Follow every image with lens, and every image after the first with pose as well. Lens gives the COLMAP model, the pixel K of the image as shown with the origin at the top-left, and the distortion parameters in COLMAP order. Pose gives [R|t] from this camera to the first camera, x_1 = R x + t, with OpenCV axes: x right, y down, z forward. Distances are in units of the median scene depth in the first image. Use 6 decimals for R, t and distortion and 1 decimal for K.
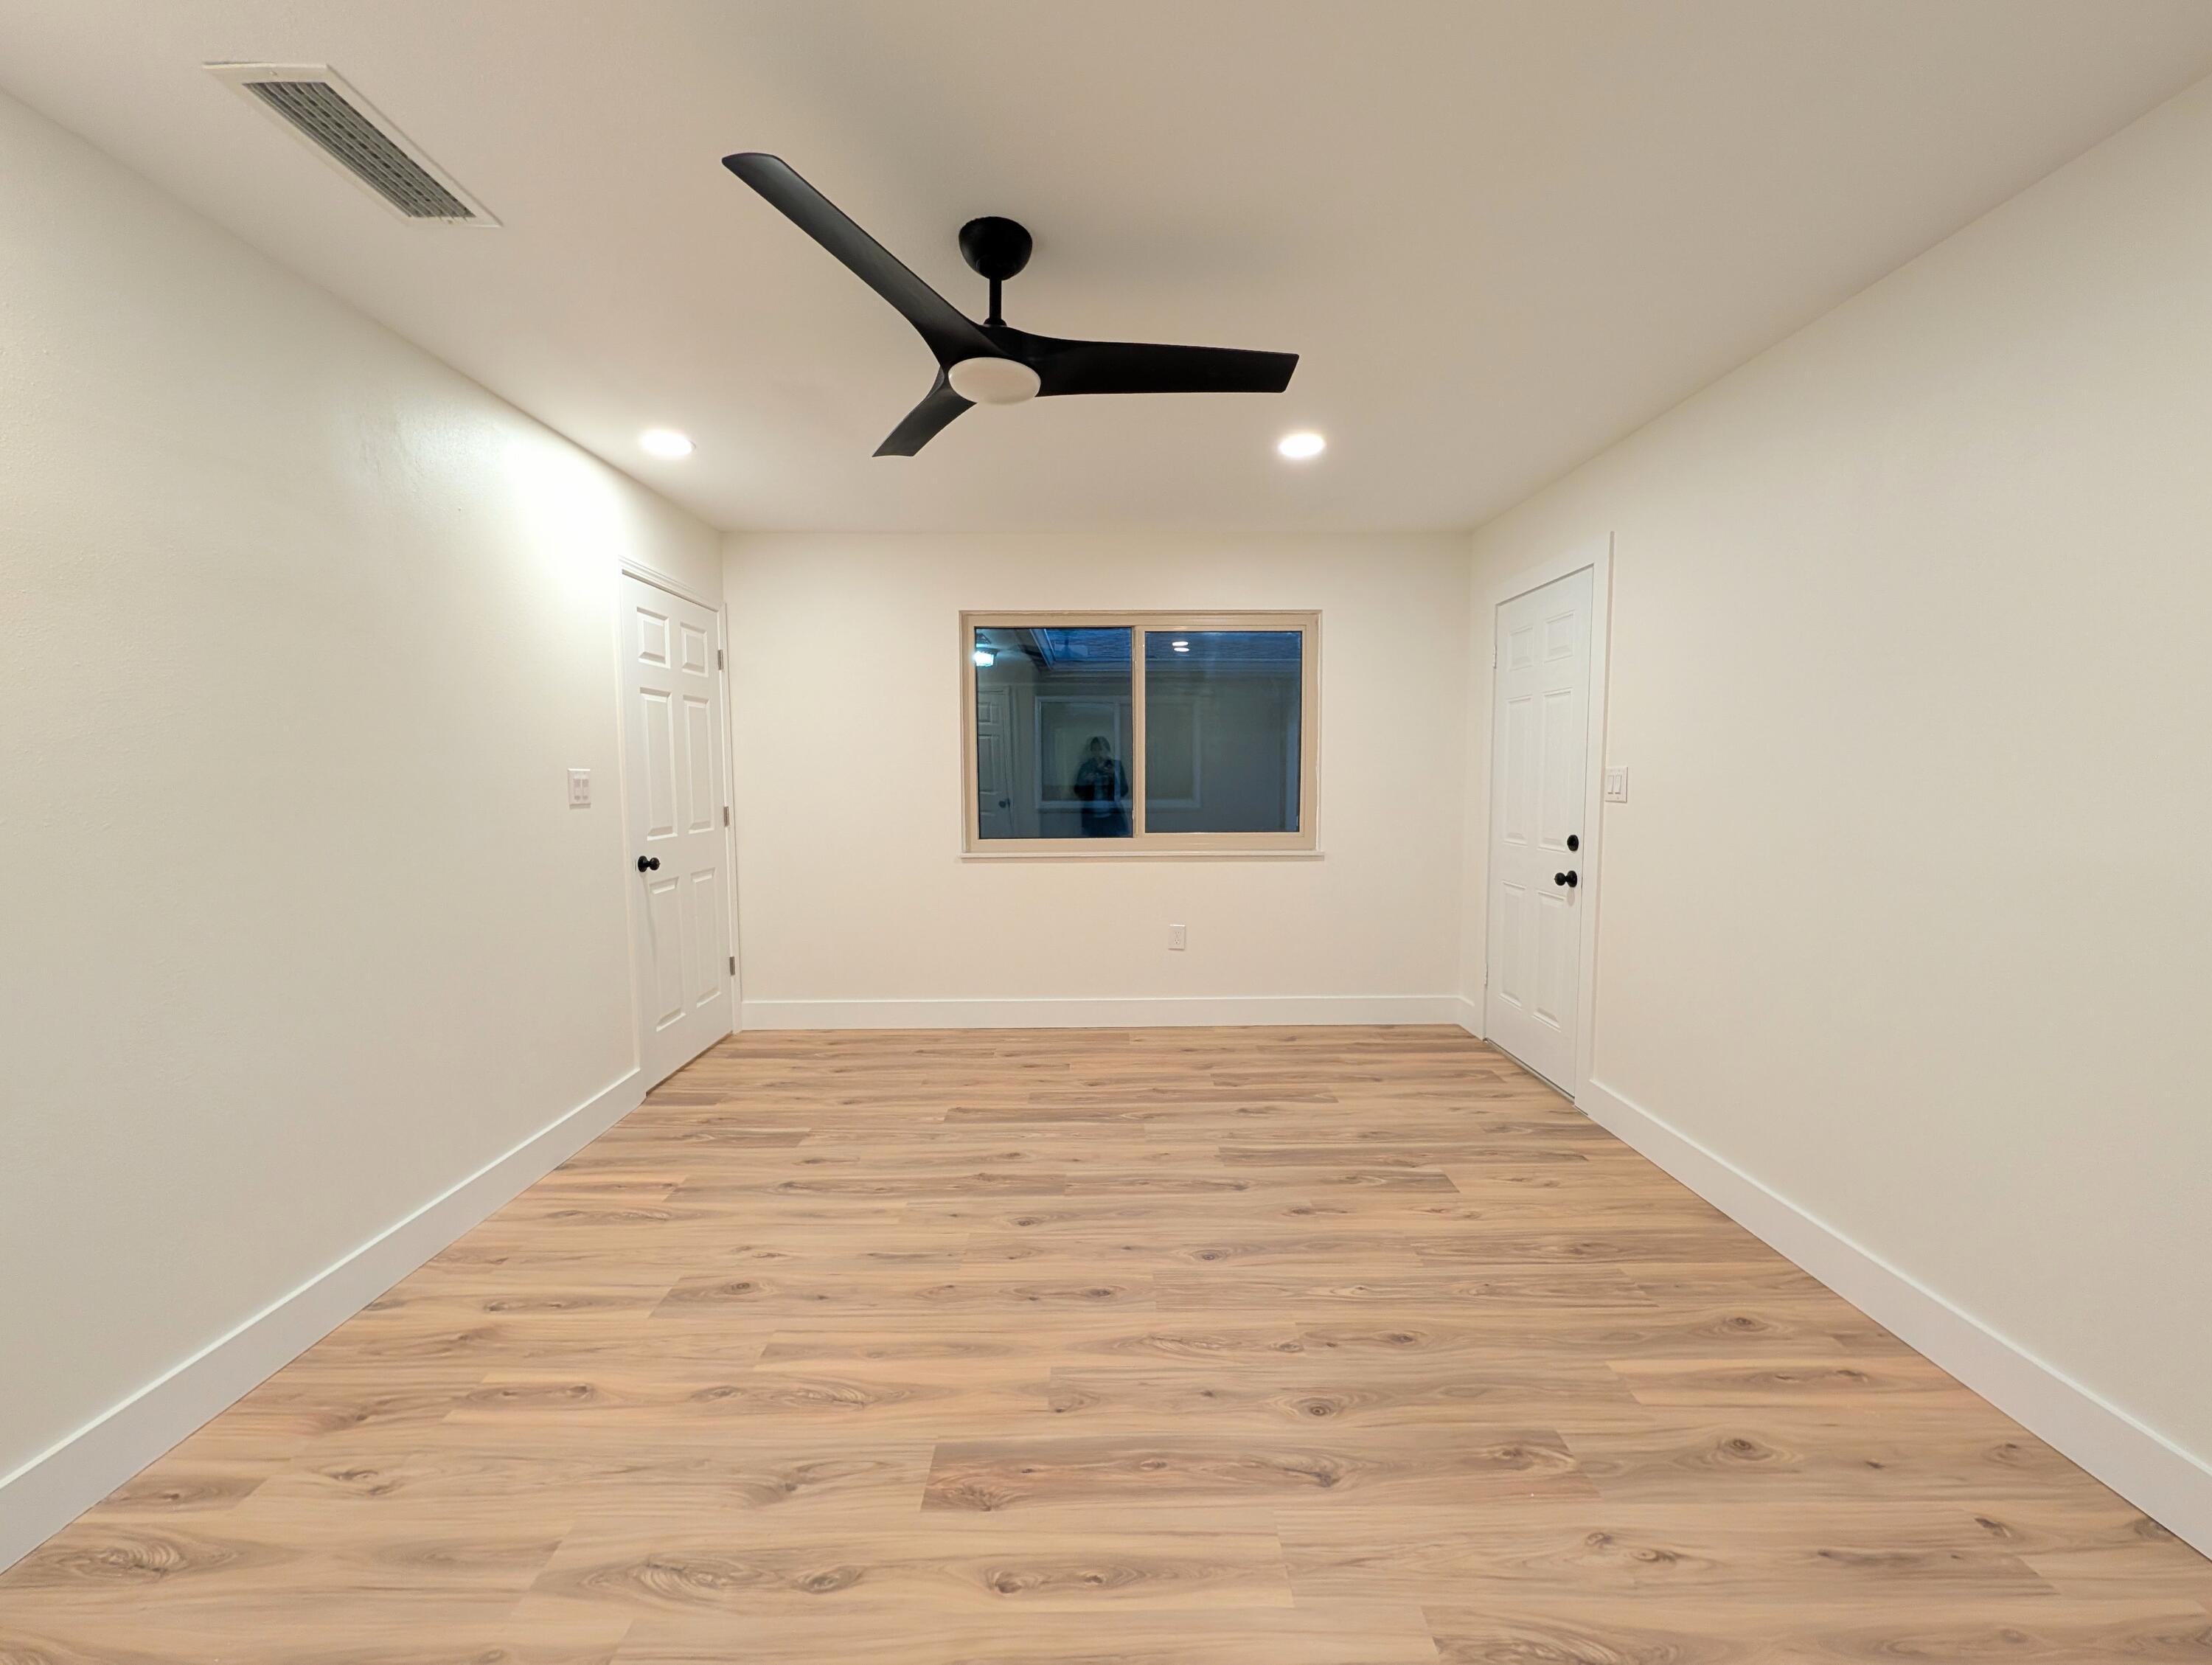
lens RADIAL K [[847.4, 0, 1109.7], [0, 847.4, 836.5], [0, 0, 1]] dist [-0.001283, 0.000567]
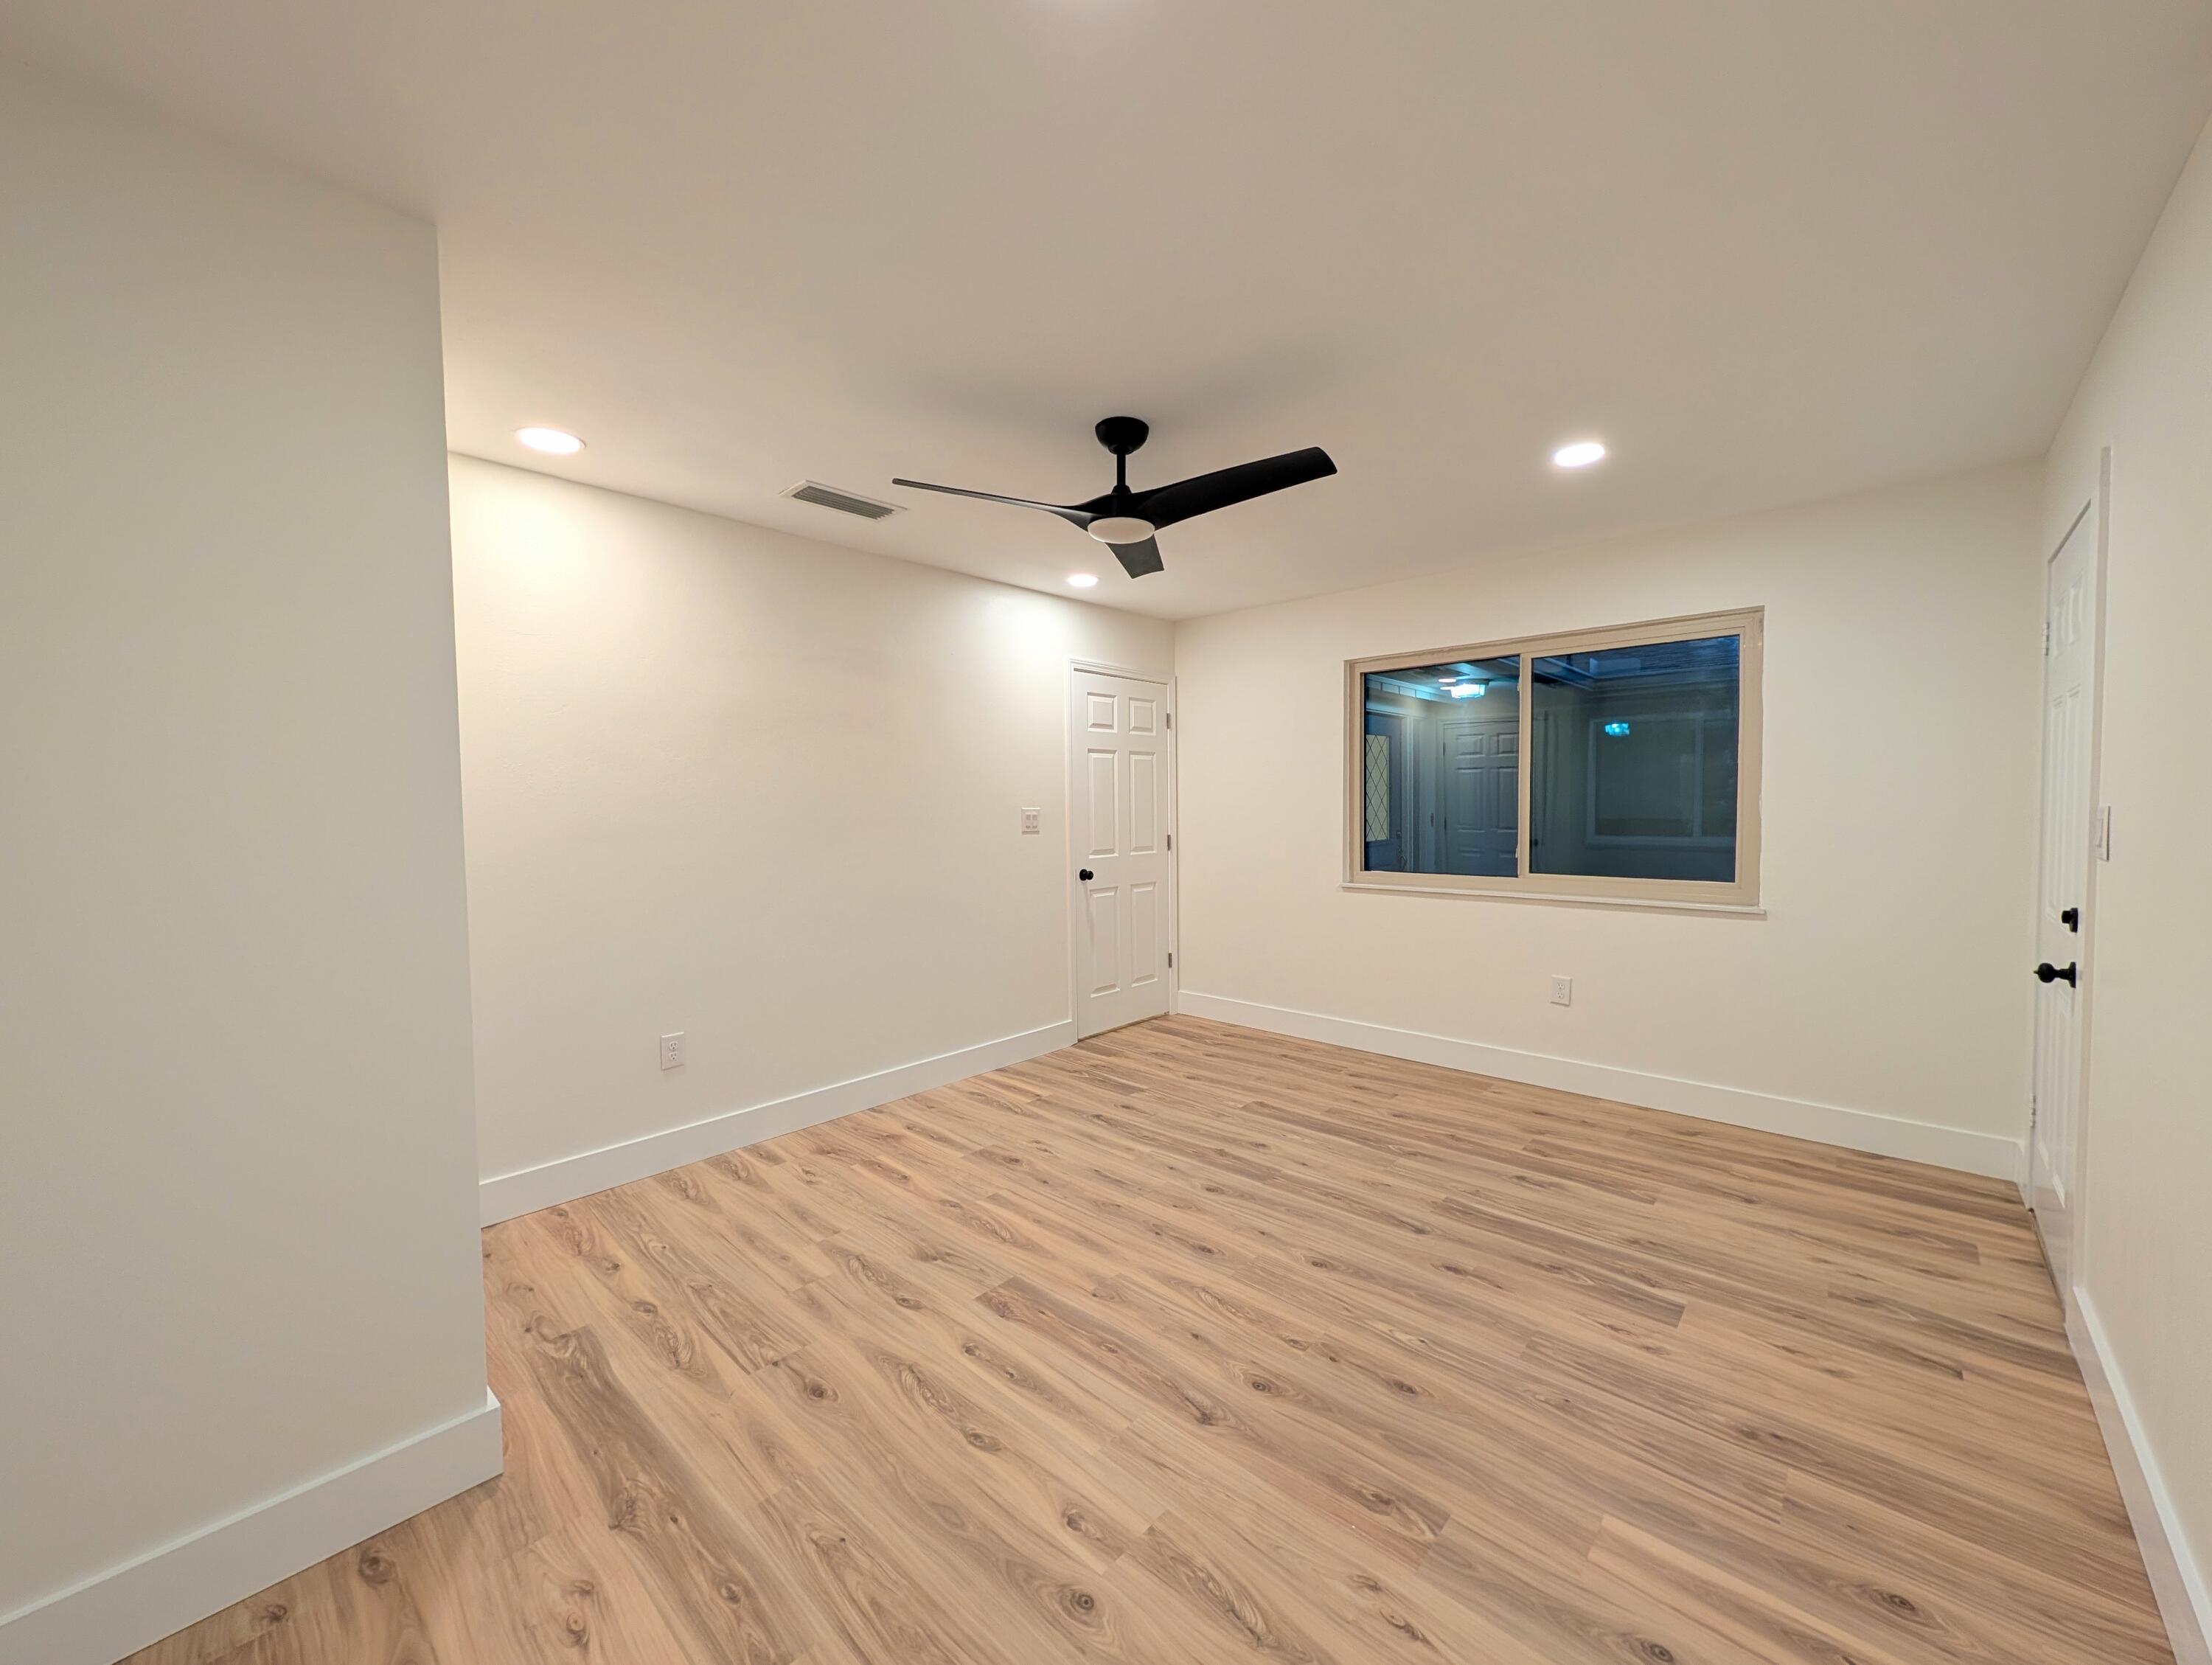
lens RADIAL K [[847.4, 0, 1109.7], [0, 847.4, 836.5], [0, 0, 1]] dist [-0.001283, 0.000567]
pose [[0.728618, 0.024250, -0.684491, 0.496463], [-0.046164, 0.998839, -0.013753, -0.015299], [0.683363, 0.041619, 0.728892, 0.008162]]
